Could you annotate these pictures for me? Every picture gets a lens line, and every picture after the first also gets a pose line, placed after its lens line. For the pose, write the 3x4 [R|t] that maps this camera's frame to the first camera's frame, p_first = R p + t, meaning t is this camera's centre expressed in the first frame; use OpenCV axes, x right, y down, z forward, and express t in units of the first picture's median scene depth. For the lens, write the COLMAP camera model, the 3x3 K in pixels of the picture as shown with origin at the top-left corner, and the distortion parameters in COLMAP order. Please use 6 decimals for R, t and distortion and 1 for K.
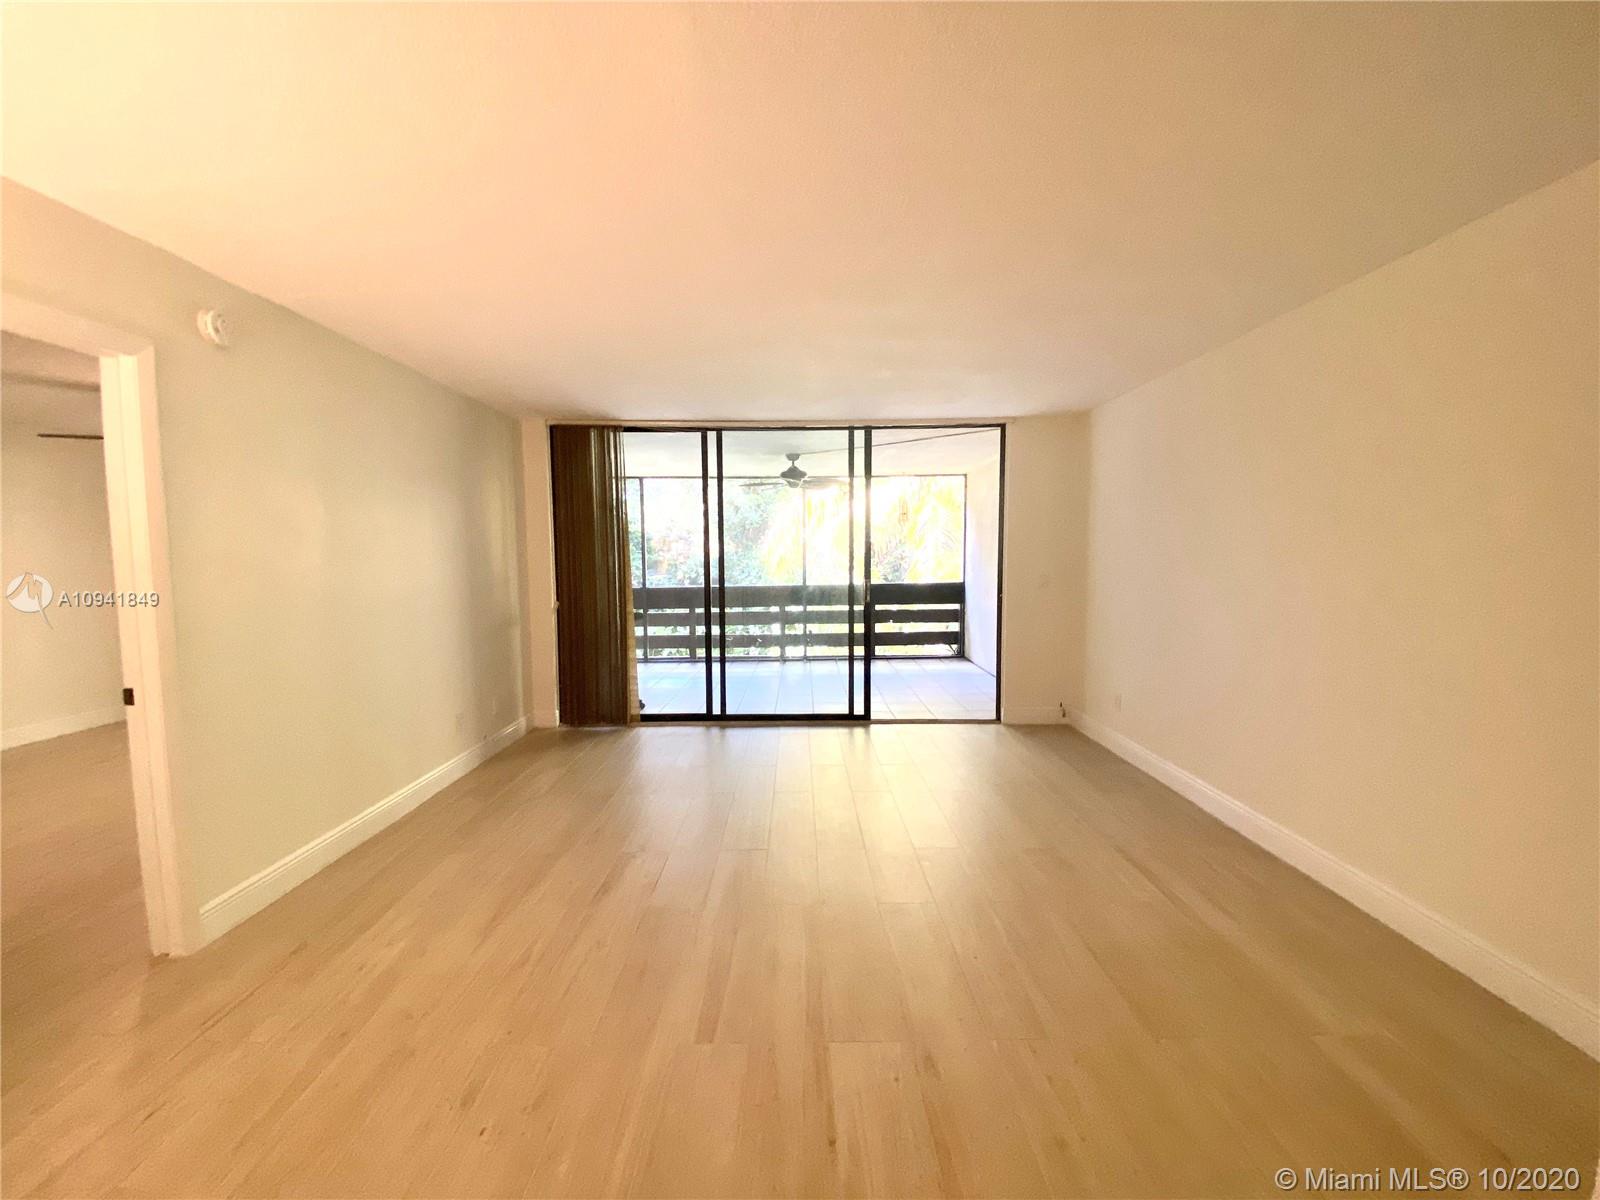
lens RADIAL K [[642.8, 0, 800.0], [0, 642.8, 600.0], [0, 0, 1]] dist [0.019566, -0.021703]
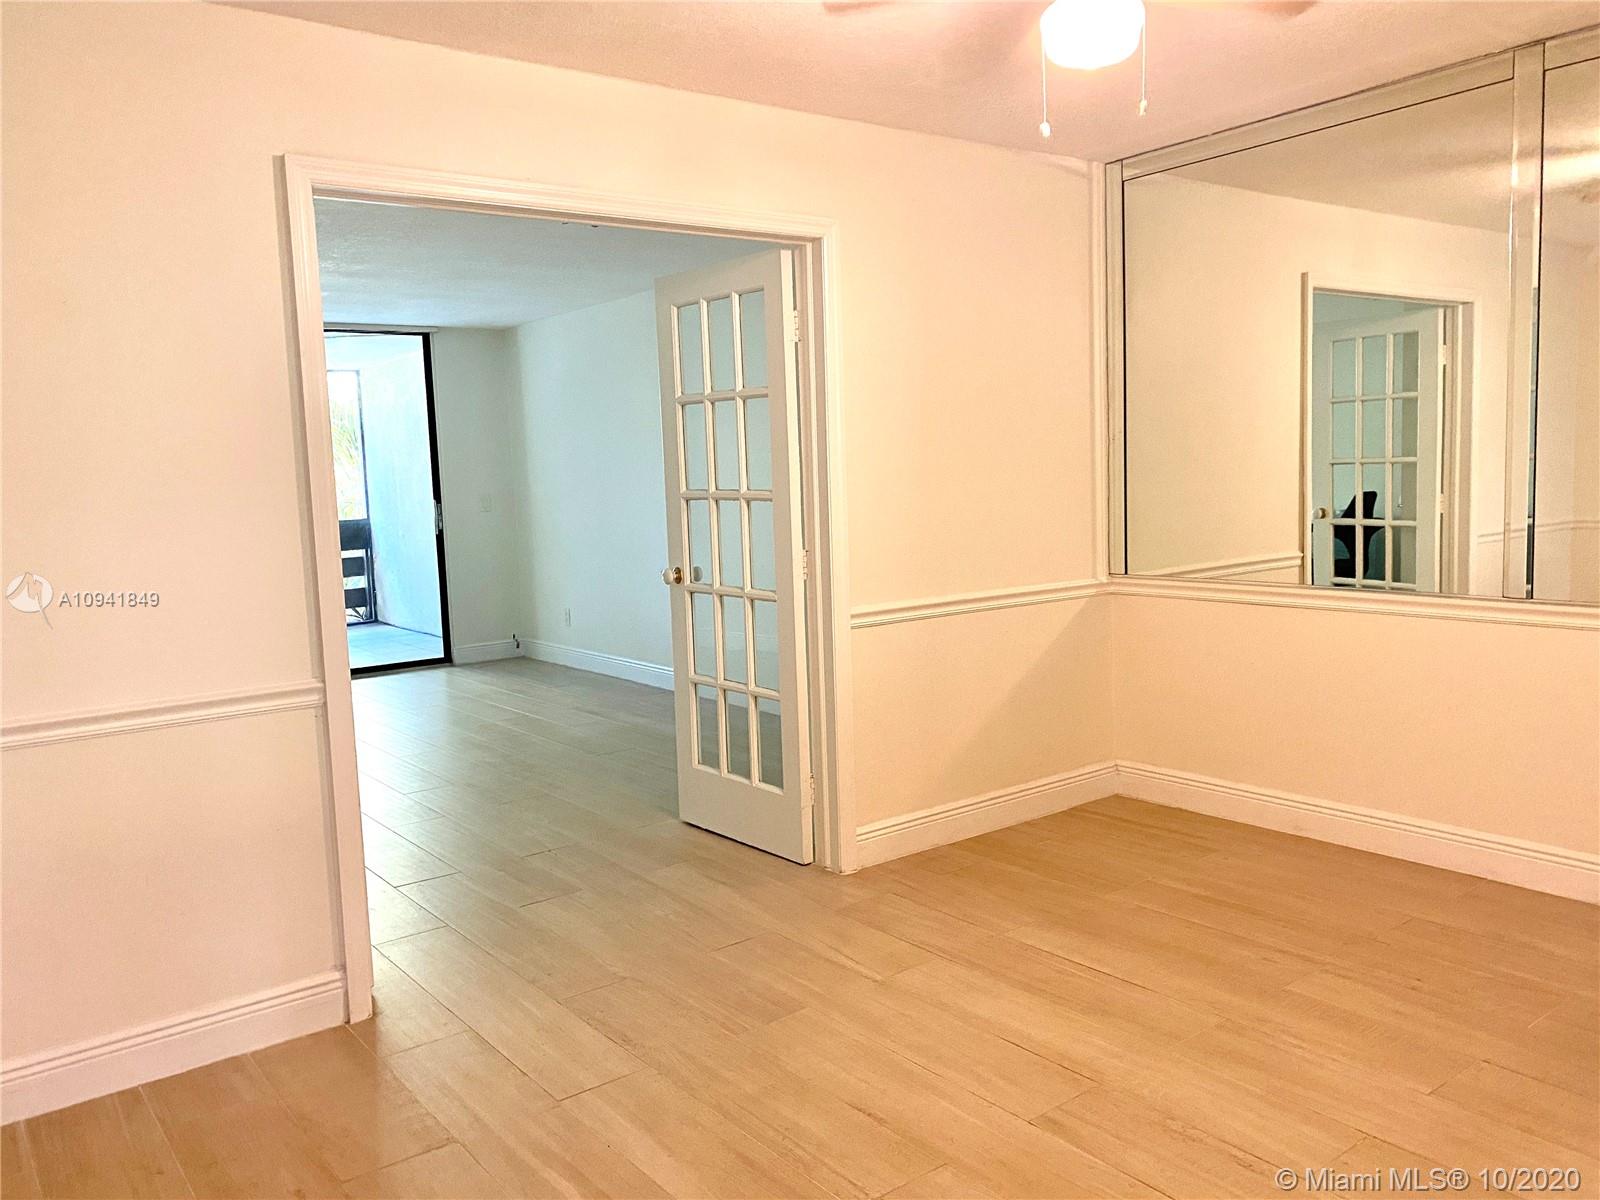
lens RADIAL K [[1229.5, 0, 806.0], [0, 1229.5, 583.1], [0, 0, 1]] dist [0.008394, 0.005596]
pose [[0.792945, -0.087410, 0.602991, -0.325852], [0.082568, 0.995942, 0.035794, 0.057845], [-0.603673, 0.021405, 0.796944, -0.672613]]
